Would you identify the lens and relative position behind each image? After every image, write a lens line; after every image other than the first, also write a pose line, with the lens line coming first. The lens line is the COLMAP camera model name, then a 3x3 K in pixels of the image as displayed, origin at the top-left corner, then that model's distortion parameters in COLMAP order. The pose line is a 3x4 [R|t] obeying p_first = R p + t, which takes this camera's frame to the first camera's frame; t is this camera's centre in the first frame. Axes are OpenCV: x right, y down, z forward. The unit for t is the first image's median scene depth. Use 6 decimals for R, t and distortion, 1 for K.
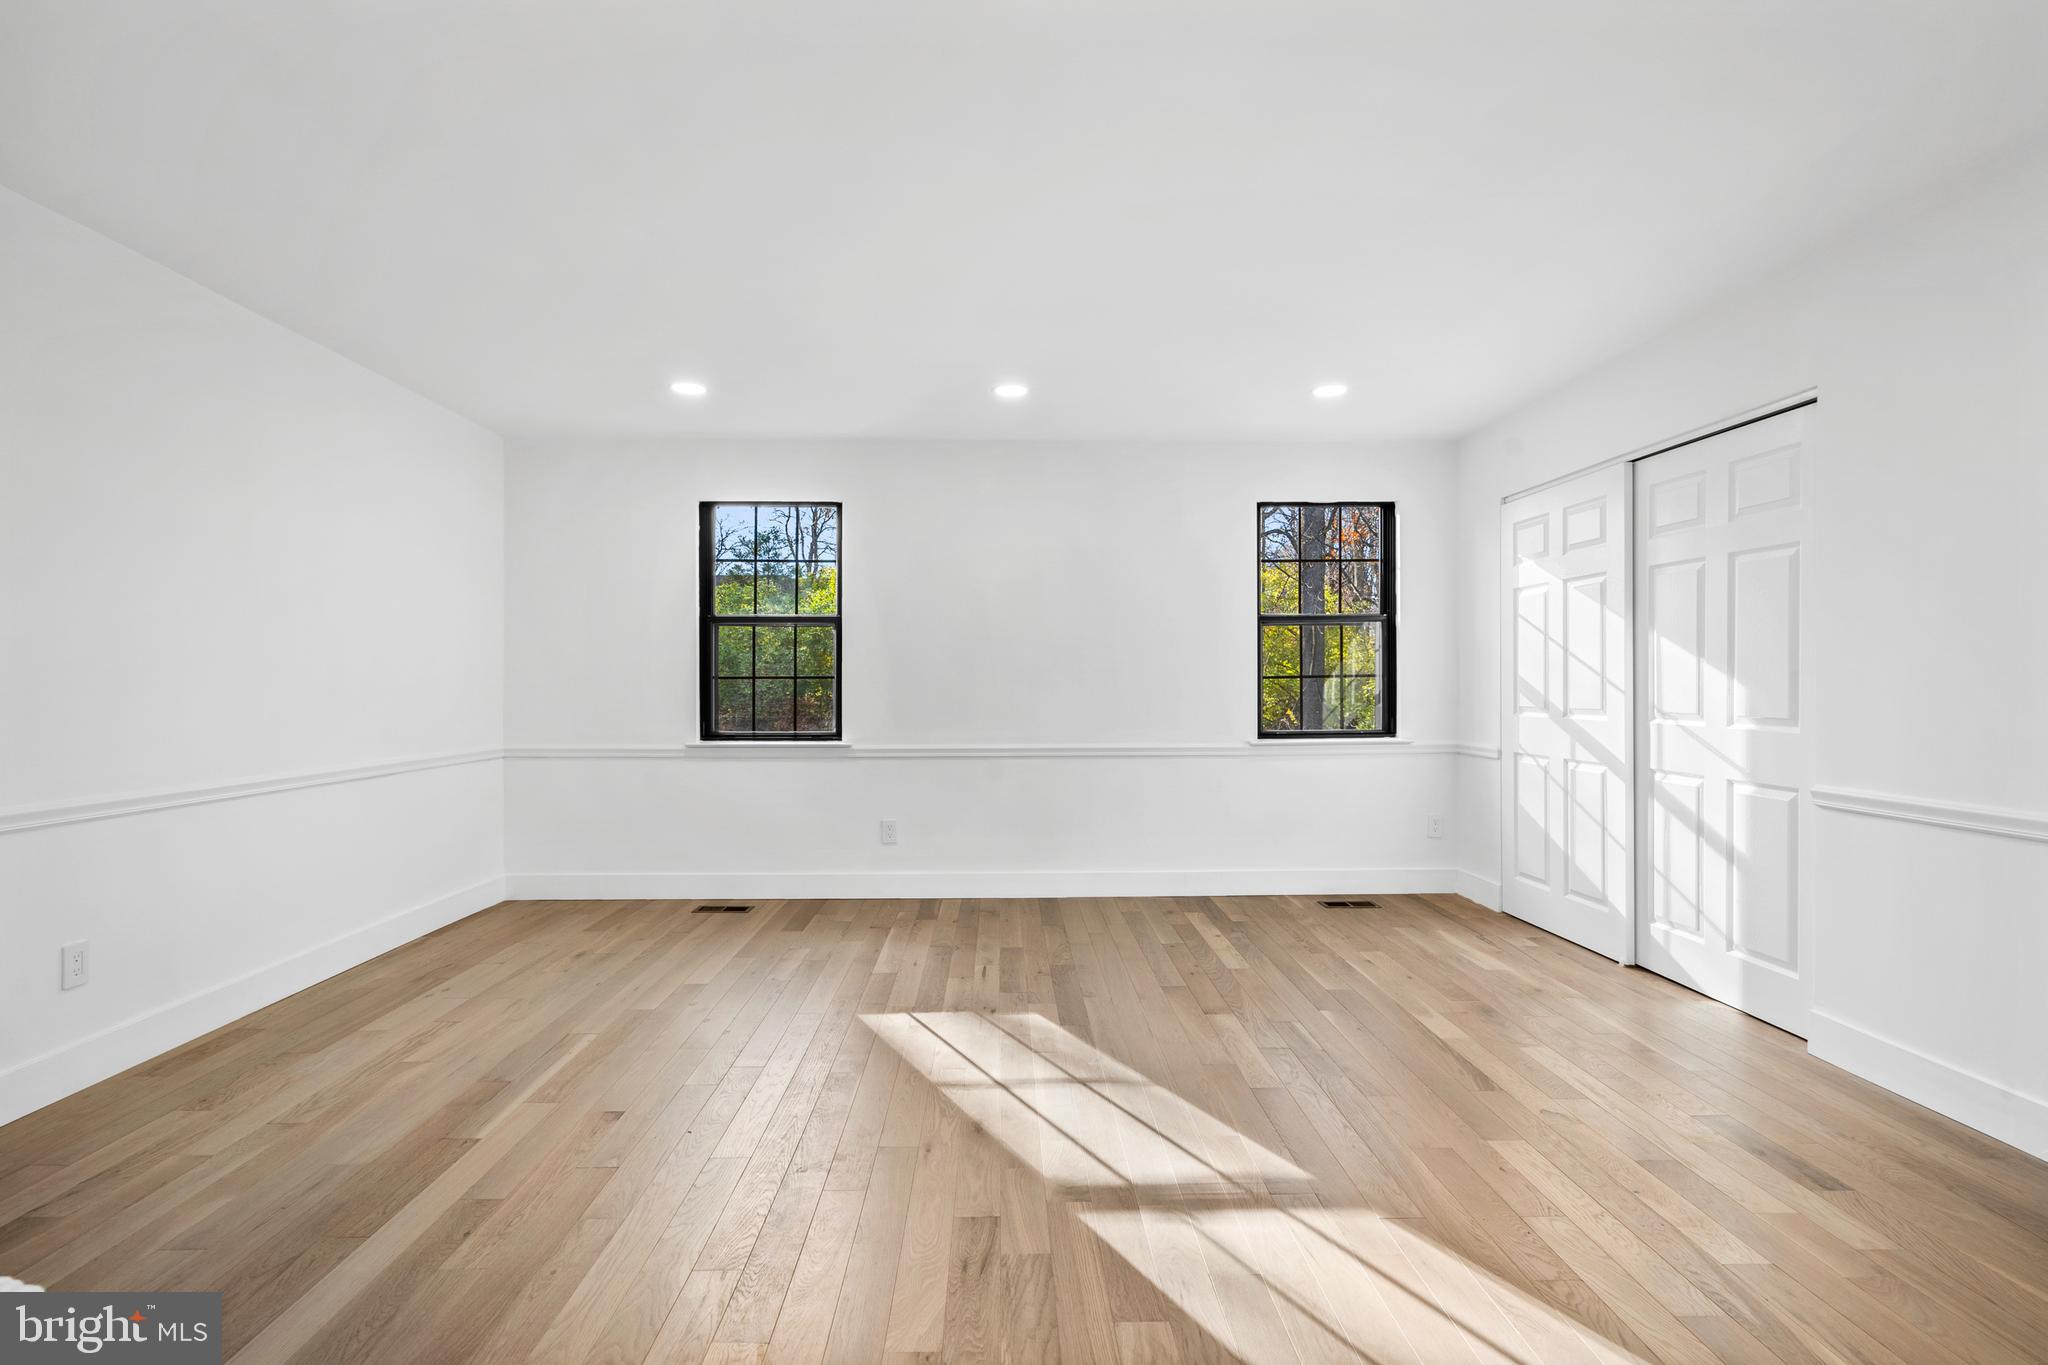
lens RADIAL K [[964.0, 0, 1010.7], [0, 964.0, 675.8], [0, 0, 1]] dist [-0.032016, 0.002771]
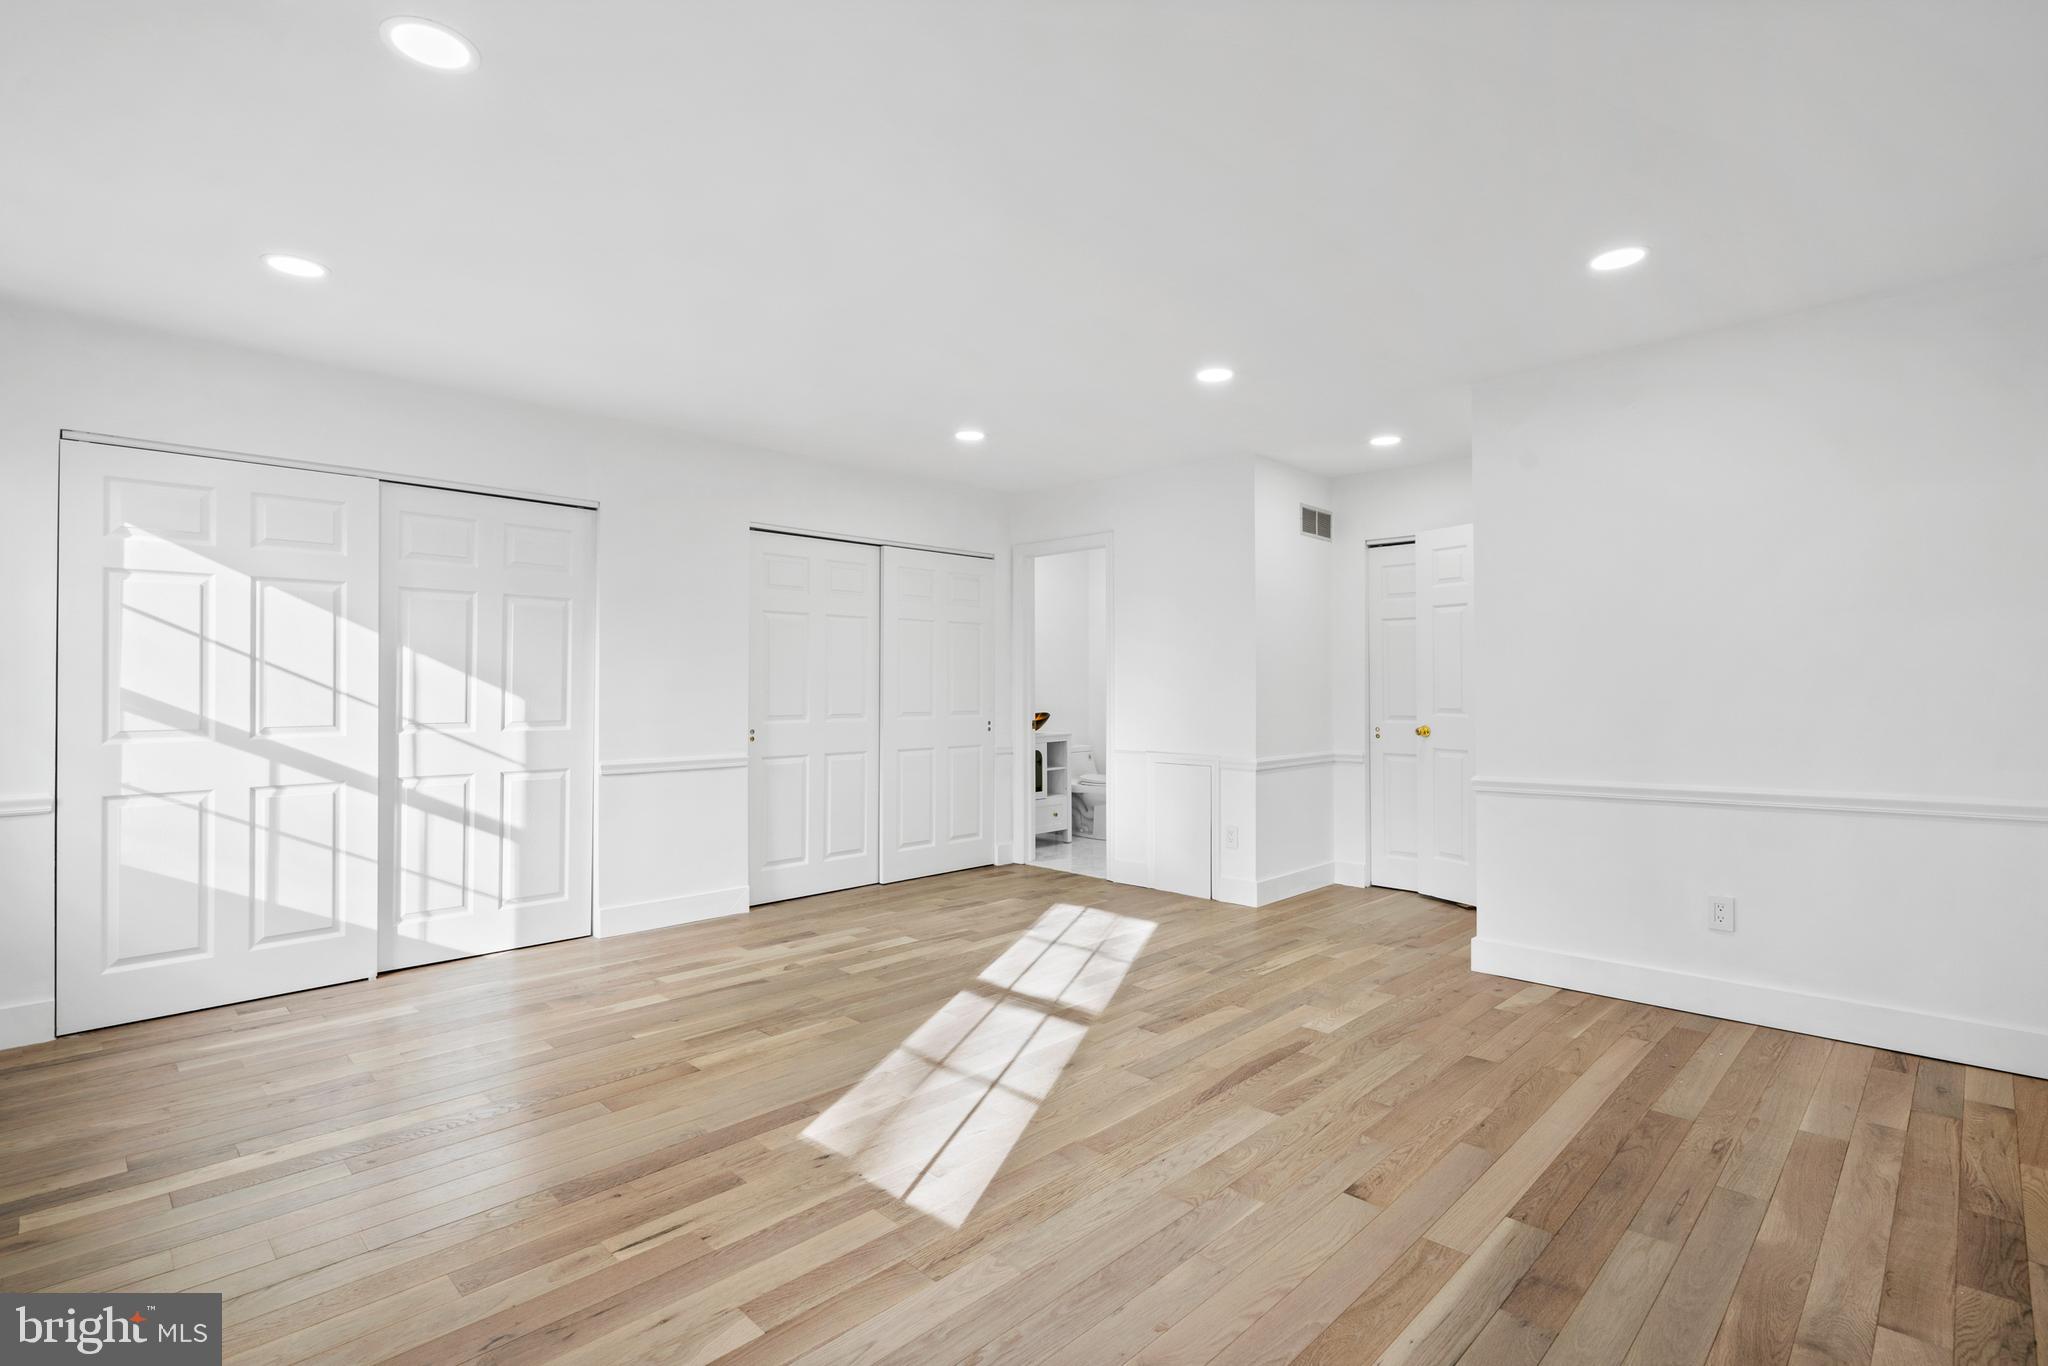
lens RADIAL K [[964.0, 0, 1012.6], [0, 964.0, 686.7], [0, 0, 1]] dist [-0.032016, 0.002771]
pose [[-0.699420, 0.004643, 0.714696, -0.618823], [0.000362, 0.999981, -0.006142, 0.003995], [-0.714711, -0.004037, -0.699409, 1.384295]]
